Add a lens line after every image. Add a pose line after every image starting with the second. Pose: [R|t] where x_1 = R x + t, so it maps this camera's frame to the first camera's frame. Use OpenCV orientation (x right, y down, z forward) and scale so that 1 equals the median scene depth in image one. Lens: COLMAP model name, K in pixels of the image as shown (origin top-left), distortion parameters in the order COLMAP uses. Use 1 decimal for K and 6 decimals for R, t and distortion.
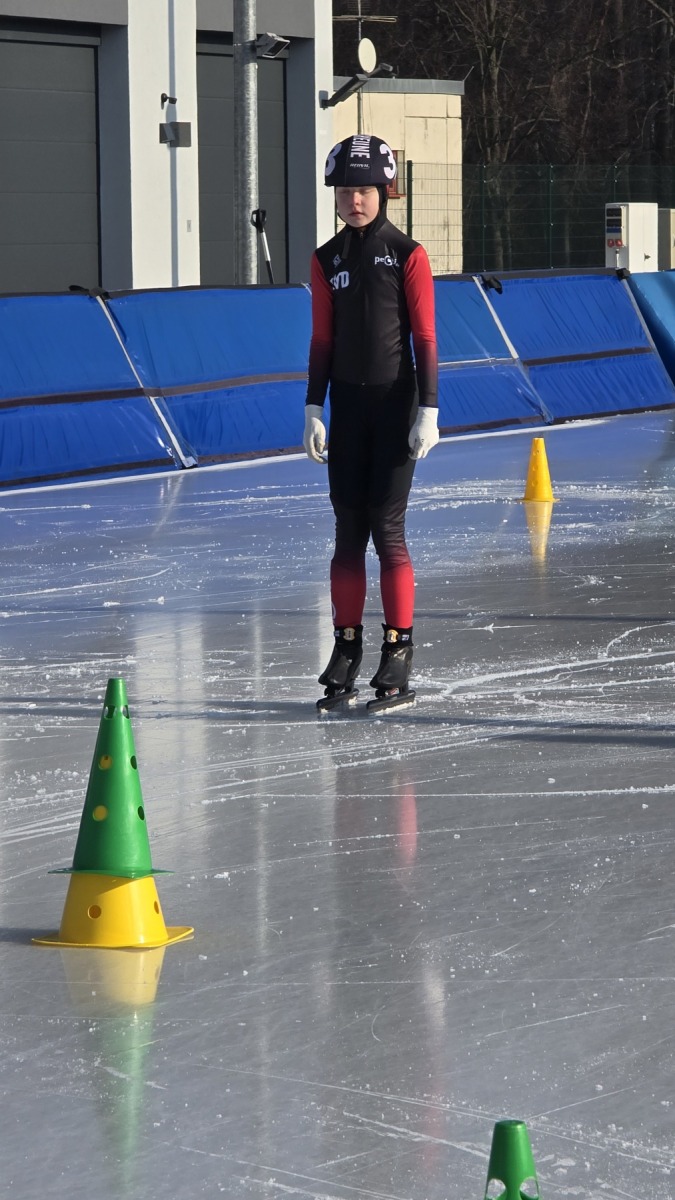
lens RADIAL K [[5339.1, 0, 335.6], [0, 5339.1, 599.9], [0, 0, 1]] dist [0.447625, -2.539621]
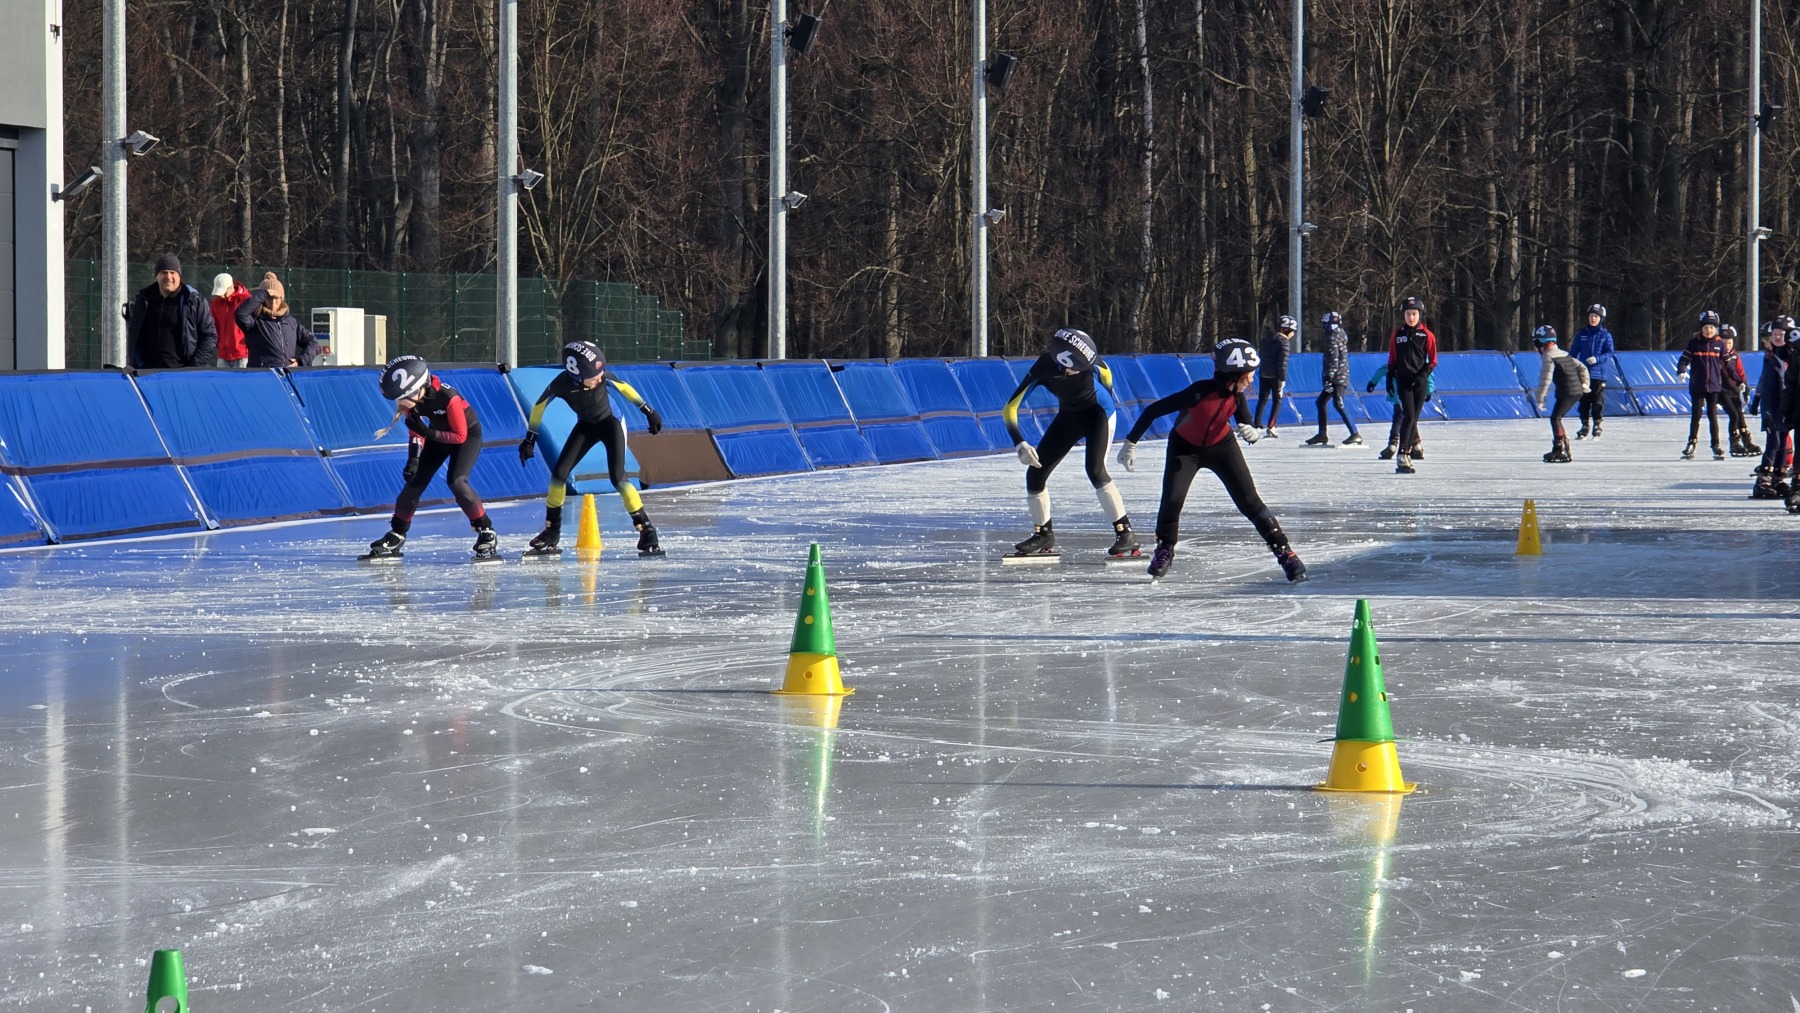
lens RADIAL K [[6604.9, 0, 899.3], [0, 6604.9, 561.0], [0, 0, 1]] dist [0.246960, 5.054829]
pose [[0.983995, 0.006154, 0.178092, -0.131613], [0.000557, 0.999292, -0.037611, 0.033449], [-0.178197, 0.037108, 0.983295, -0.375454]]
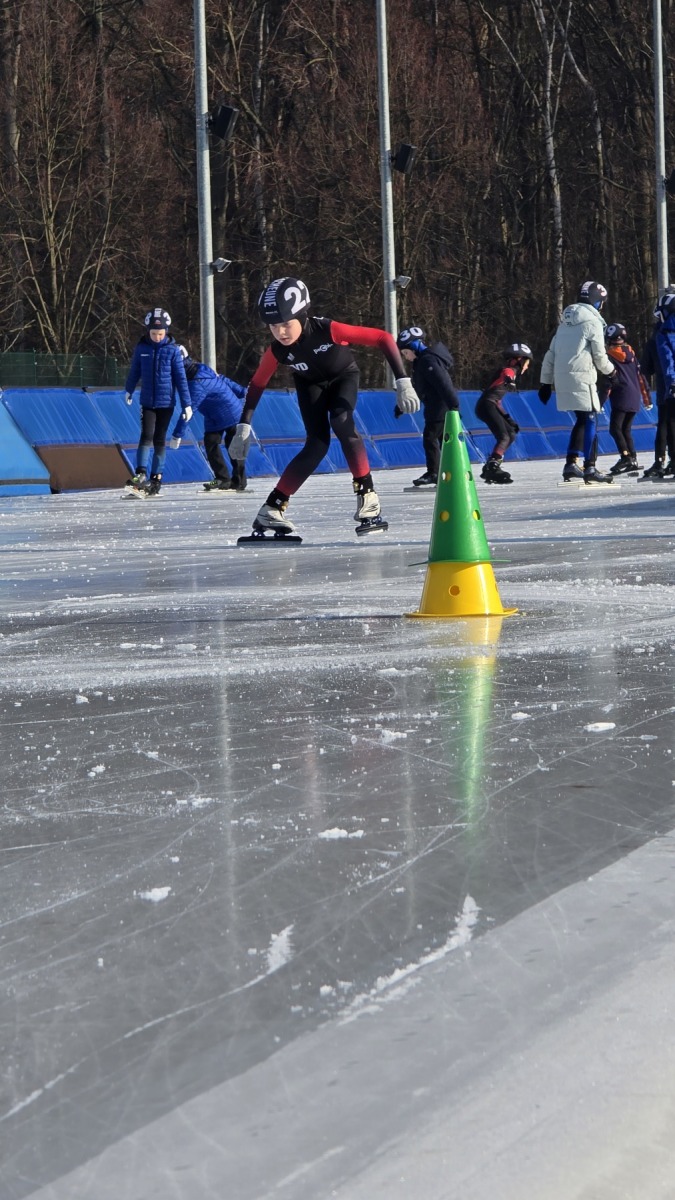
lens RADIAL K [[5339.1, 0, 335.6], [0, 5339.1, 599.9], [0, 0, 1]] dist [0.447625, -2.539621]
pose [[0.985489, -0.025147, 0.167863, -0.073958], [0.032144, 0.998718, -0.039094, 0.046550], [-0.166665, 0.043922, 0.985035, -0.245403]]
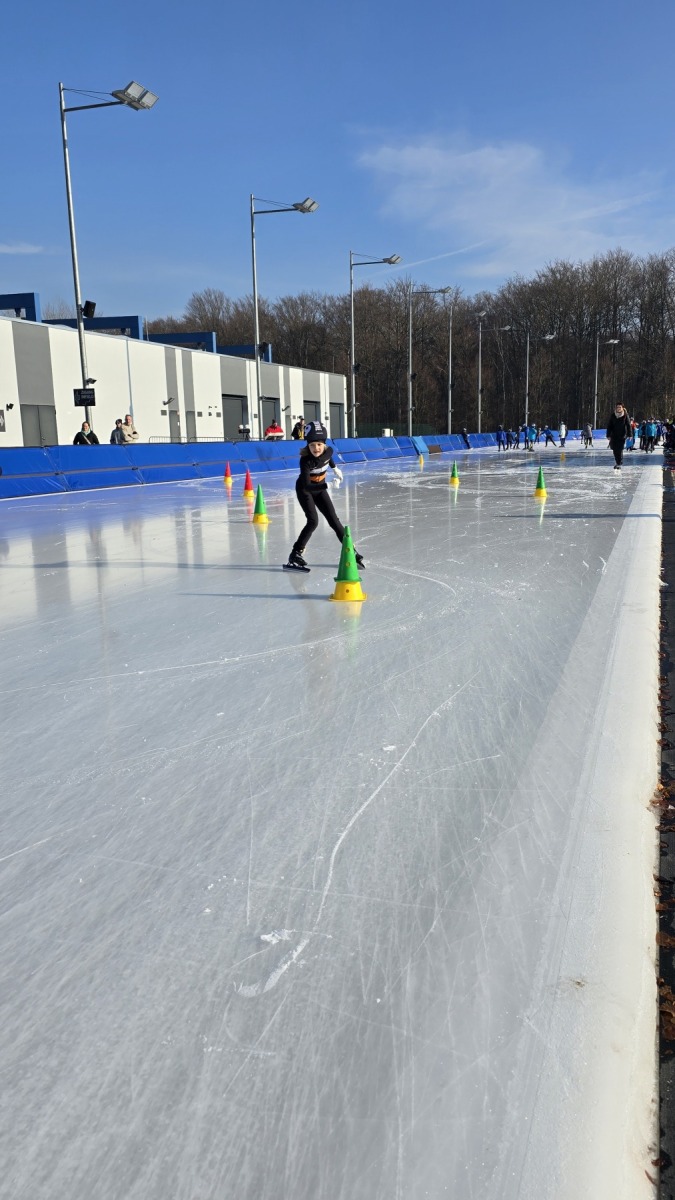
lens RADIAL K [[921.4, 0, 349.7], [0, 921.4, 608.3], [0, 0, 1]] dist [0.080264, -0.004721]
pose [[0.998462, -0.019869, 0.051753, -0.124956], [0.013831, 0.993323, 0.114530, 0.033247], [-0.053684, -0.113638, 0.992071, -0.336063]]
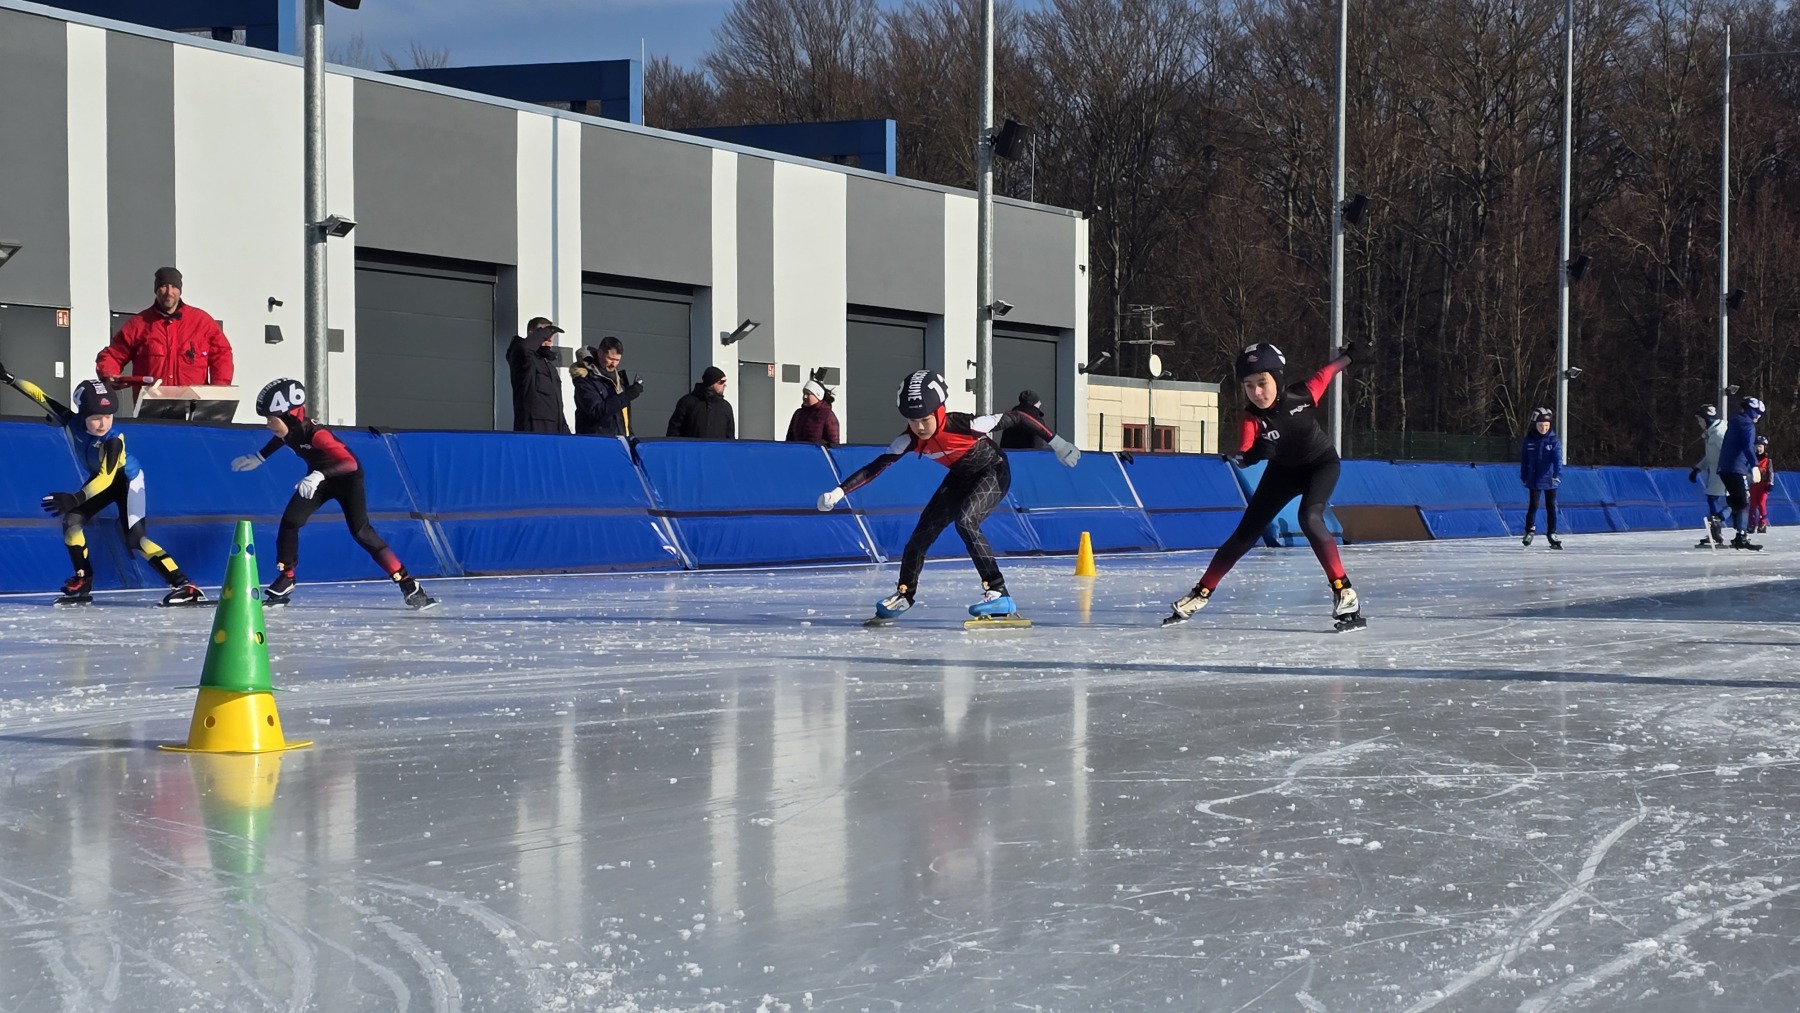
lens RADIAL K [[3322.6, 0, 916.6], [0, 3322.6, 598.2], [0, 0, 1]] dist [0.252742, -1.254018]
pose [[0.996905, 0.014434, -0.077281, 0.051948], [-0.017360, 0.999153, -0.037317, 0.018300], [0.076677, 0.038543, 0.996311, 0.097899]]
